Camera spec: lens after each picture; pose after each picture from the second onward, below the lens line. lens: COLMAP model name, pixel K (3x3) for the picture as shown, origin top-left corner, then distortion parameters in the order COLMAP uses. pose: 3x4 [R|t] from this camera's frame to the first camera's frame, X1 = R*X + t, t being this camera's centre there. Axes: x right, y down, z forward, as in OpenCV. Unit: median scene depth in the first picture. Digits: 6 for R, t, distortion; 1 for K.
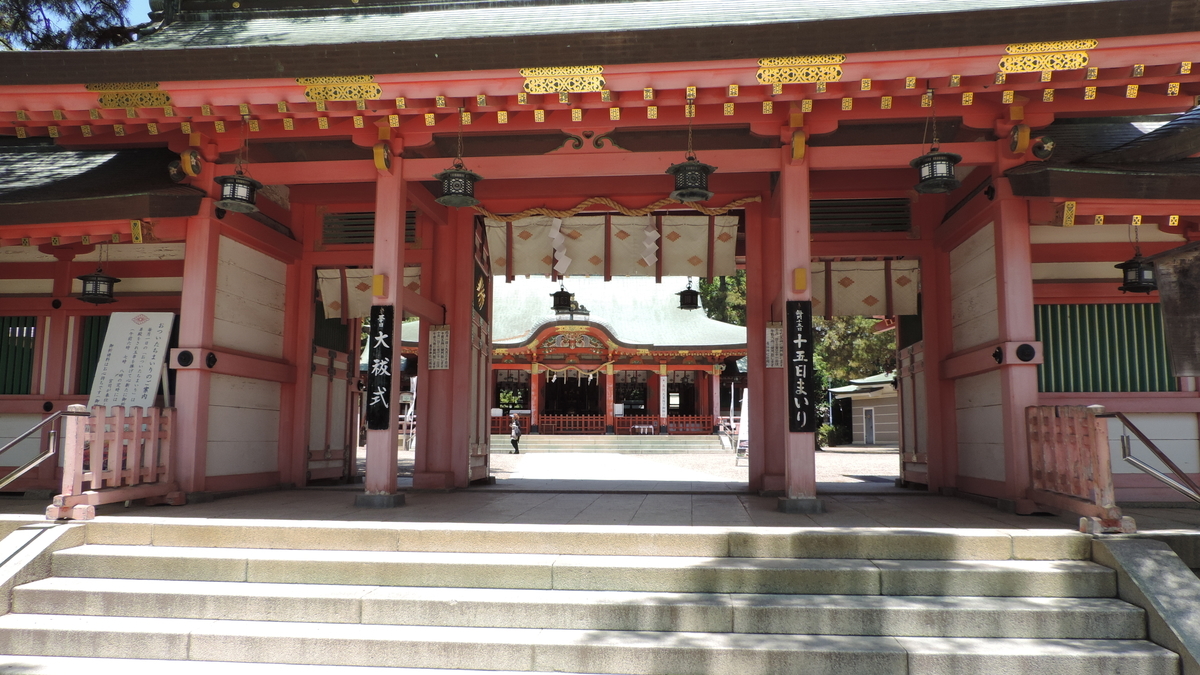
lens RADIAL K [[853.2, 0, 600.0], [0, 853.2, 337.5], [0, 0, 1]] dist [-0.023890, 0.003231]
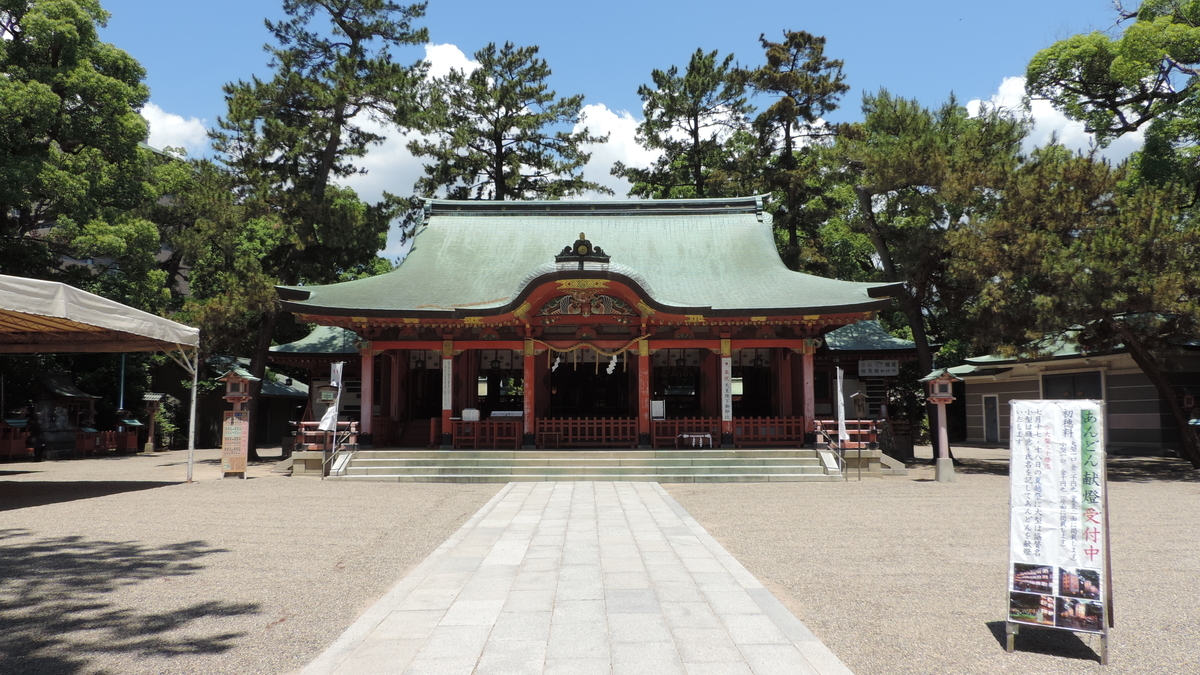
lens RADIAL K [[853.2, 0, 600.0], [0, 853.2, 337.5], [0, 0, 1]] dist [-0.023890, 0.003231]
pose [[0.998424, -0.011582, -0.054906, 0.014559], [0.012907, 0.999633, 0.023839, 0.014032], [0.054610, -0.024510, 0.998207, 0.355576]]
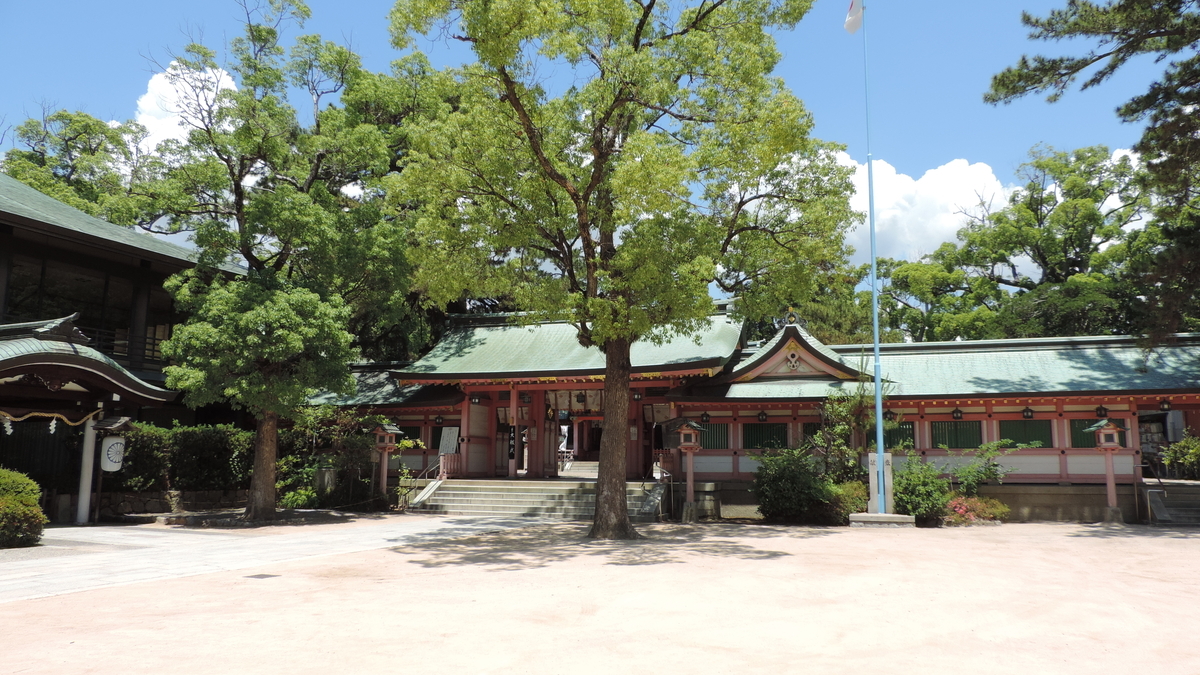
lens RADIAL K [[853.2, 0, 600.0], [0, 853.2, 337.5], [0, 0, 1]] dist [-0.023890, 0.003231]
pose [[0.973902, -0.030783, -0.224870, 0.204514], [0.023325, 0.999089, -0.035748, -0.059297], [0.225765, 0.029570, 0.973733, -0.539892]]
